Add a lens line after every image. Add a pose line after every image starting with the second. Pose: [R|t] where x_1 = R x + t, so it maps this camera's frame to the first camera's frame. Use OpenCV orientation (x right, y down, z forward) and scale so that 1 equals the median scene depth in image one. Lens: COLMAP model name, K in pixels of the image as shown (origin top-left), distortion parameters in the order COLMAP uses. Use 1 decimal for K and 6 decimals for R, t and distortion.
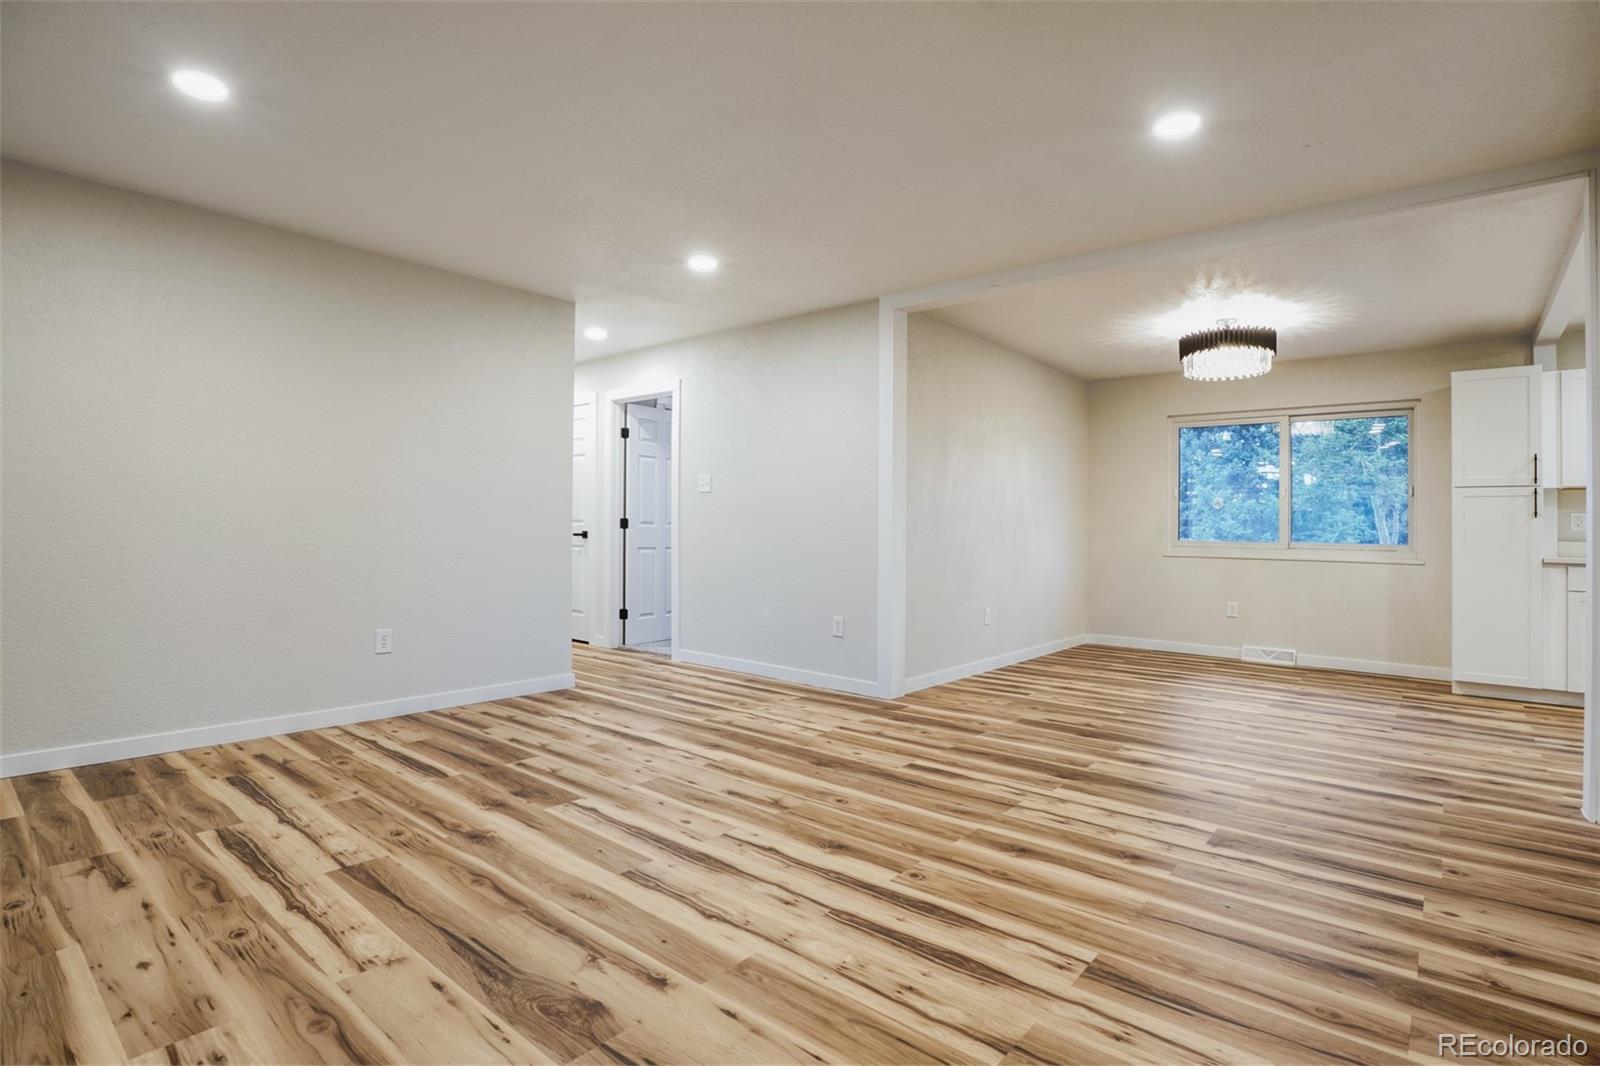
lens RADIAL K [[779.0, 0, 812.6], [0, 779.0, 531.9], [0, 0, 1]] dist [-0.021369, 0.007854]
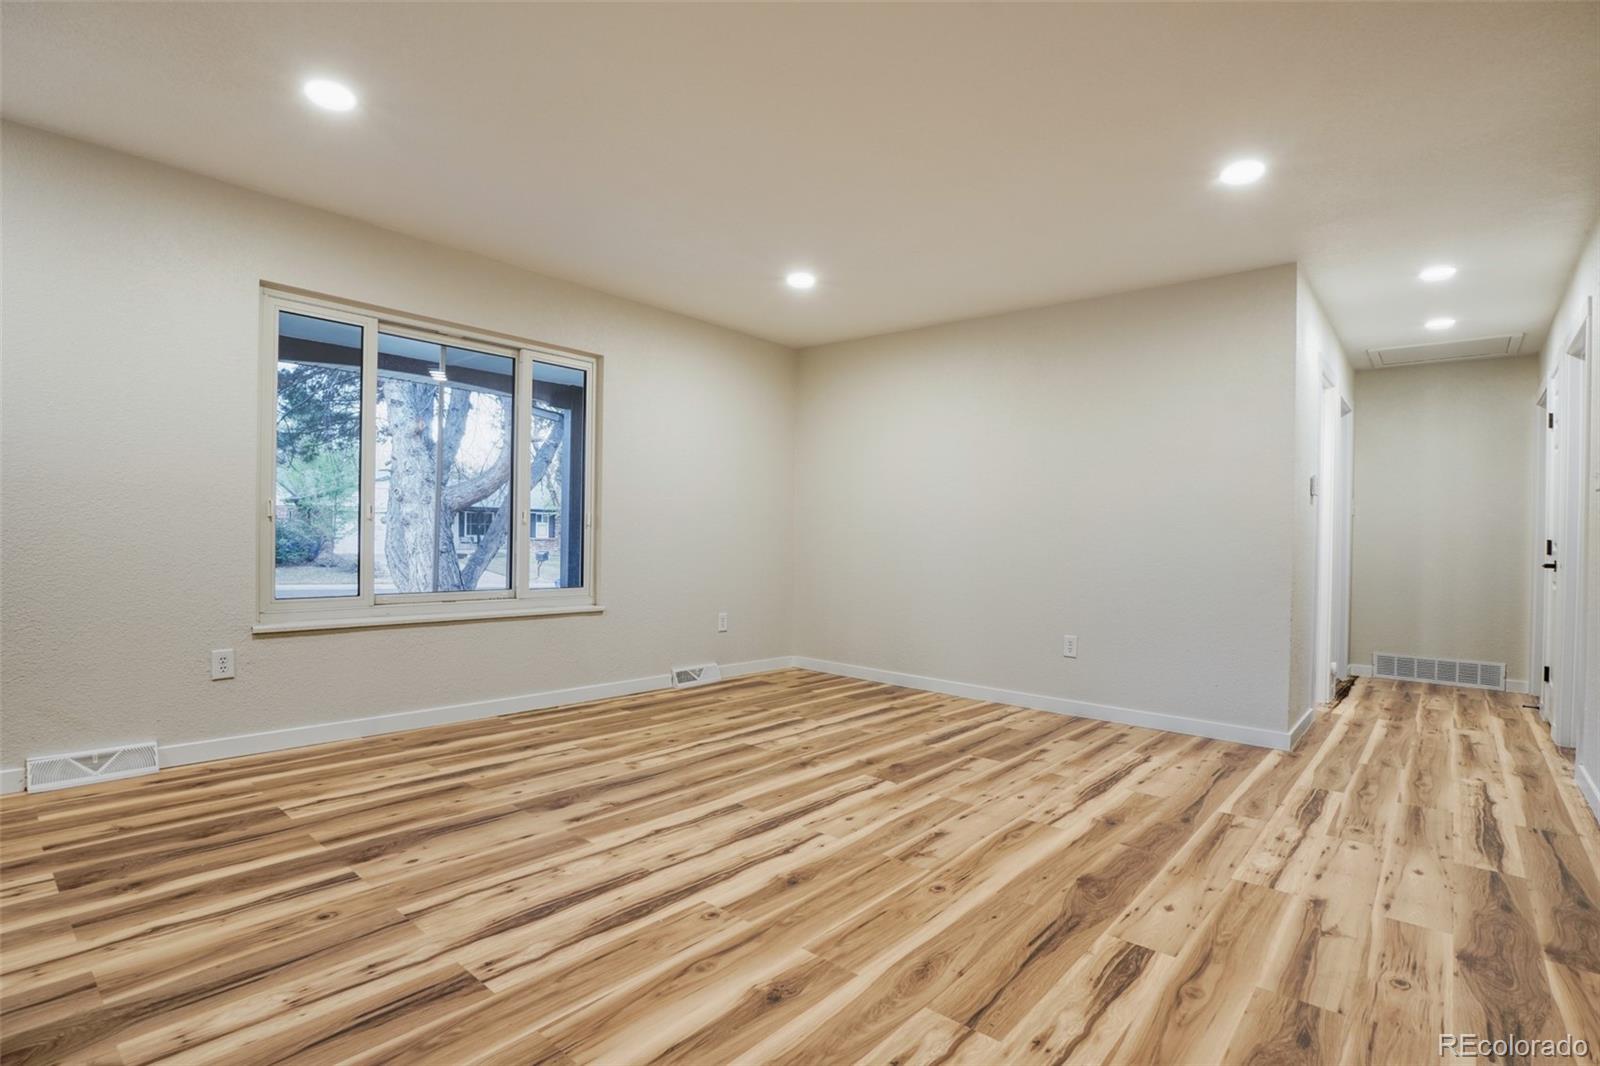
lens RADIAL K [[779.0, 0, 798.3], [0, 779.0, 534.3], [0, 0, 1]] dist [-0.021369, 0.007854]
pose [[-0.018053, -0.020021, -0.999637, 0.903772], [-0.025333, 0.999488, -0.019560, 0.016167], [0.999516, 0.024971, -0.018551, 0.964695]]
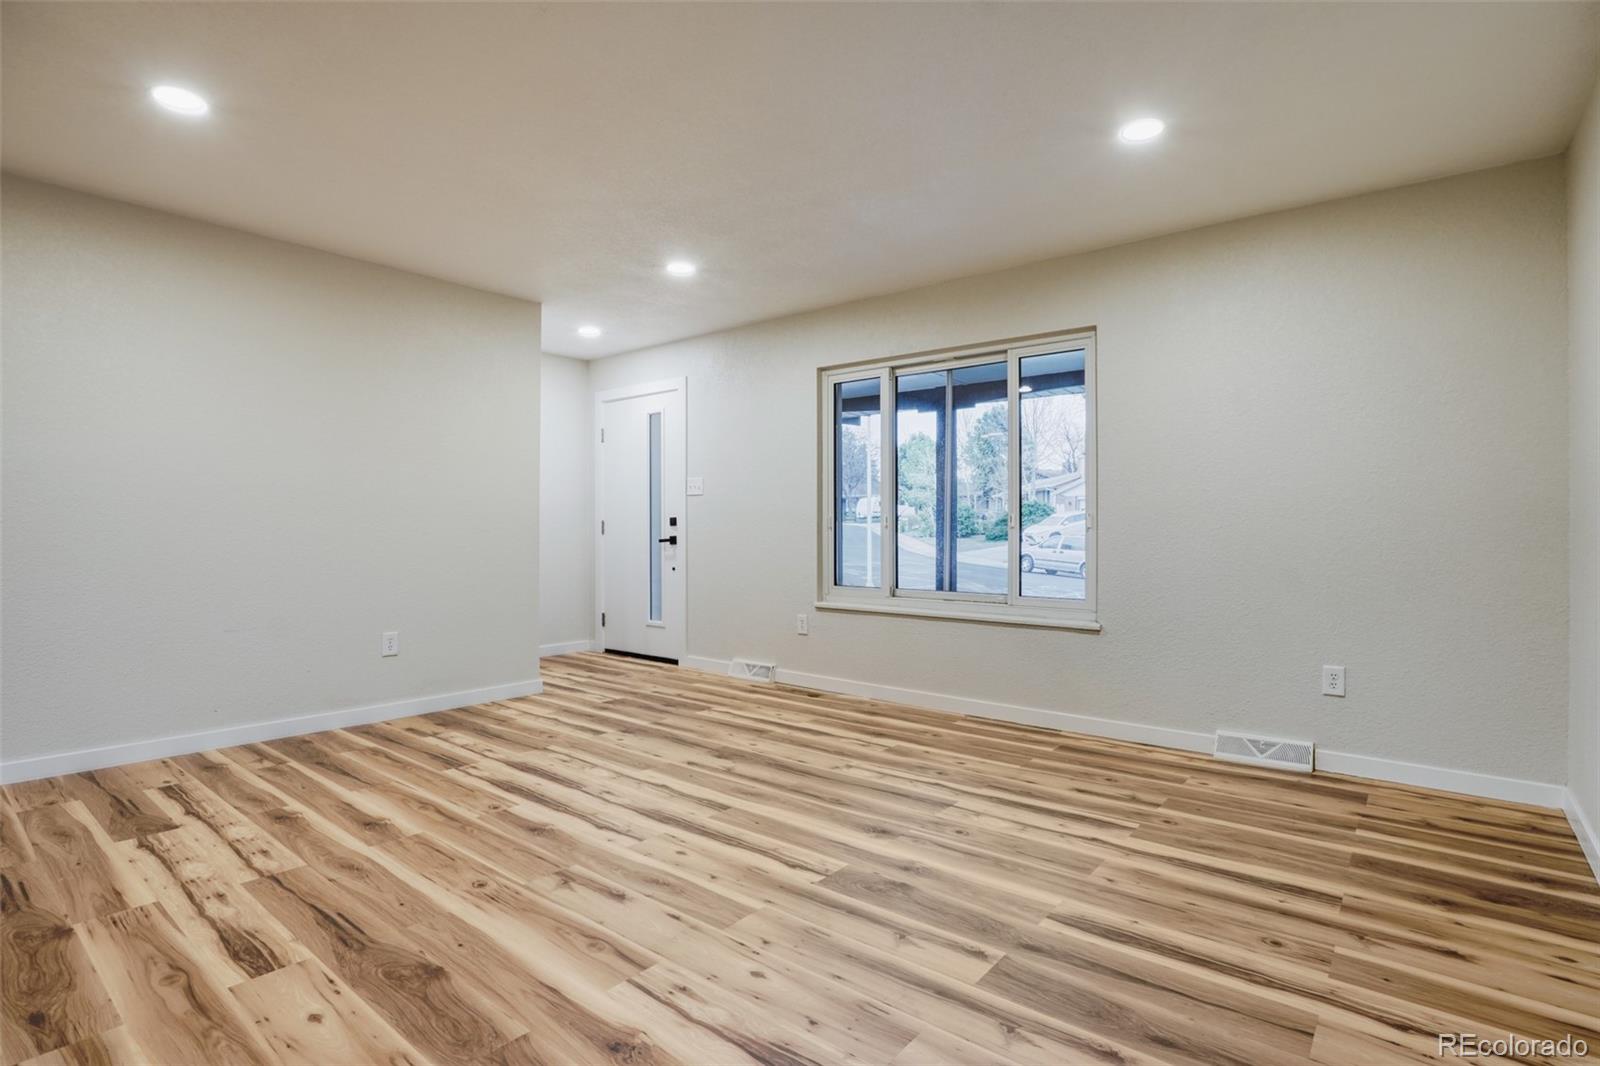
lens RADIAL K [[779.0, 0, 794.3], [0, 779.0, 523.8], [0, 0, 1]] dist [-0.021369, 0.007854]
pose [[-0.999867, -0.016146, 0.002112, -0.298931], [-0.016168, 0.999807, -0.011158, -0.005529], [-0.001932, -0.011190, -0.999936, 1.962606]]
